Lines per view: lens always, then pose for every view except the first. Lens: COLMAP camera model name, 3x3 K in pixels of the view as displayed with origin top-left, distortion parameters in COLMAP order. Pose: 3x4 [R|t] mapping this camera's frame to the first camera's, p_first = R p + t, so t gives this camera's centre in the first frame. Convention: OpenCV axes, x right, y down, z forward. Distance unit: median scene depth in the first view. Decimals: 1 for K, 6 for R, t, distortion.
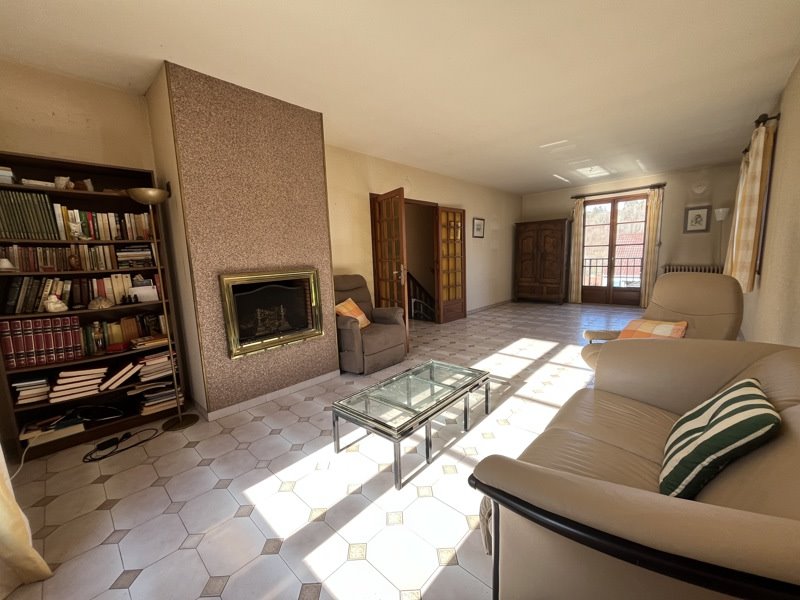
lens RADIAL K [[323.8, 0, 395.6], [0, 323.8, 302.7], [0, 0, 1]] dist [-0.002494, 0.000513]
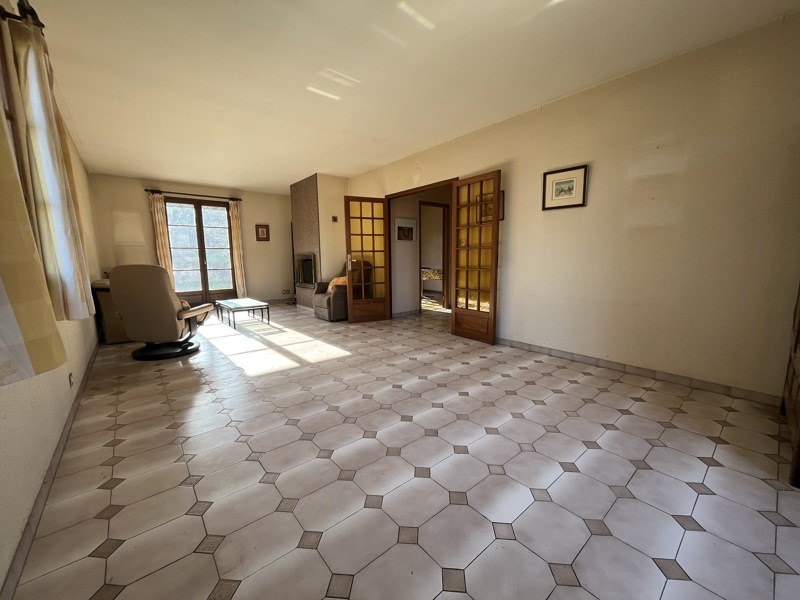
lens RADIAL K [[323.8, 0, 395.9], [0, 323.8, 302.6], [0, 0, 1]] dist [-0.002494, 0.000513]
pose [[-0.116783, 0.176700, -0.977312, 0.925125], [-0.125067, 0.973595, 0.190973, -0.143748], [0.985251, 0.144532, -0.091600, 0.949780]]
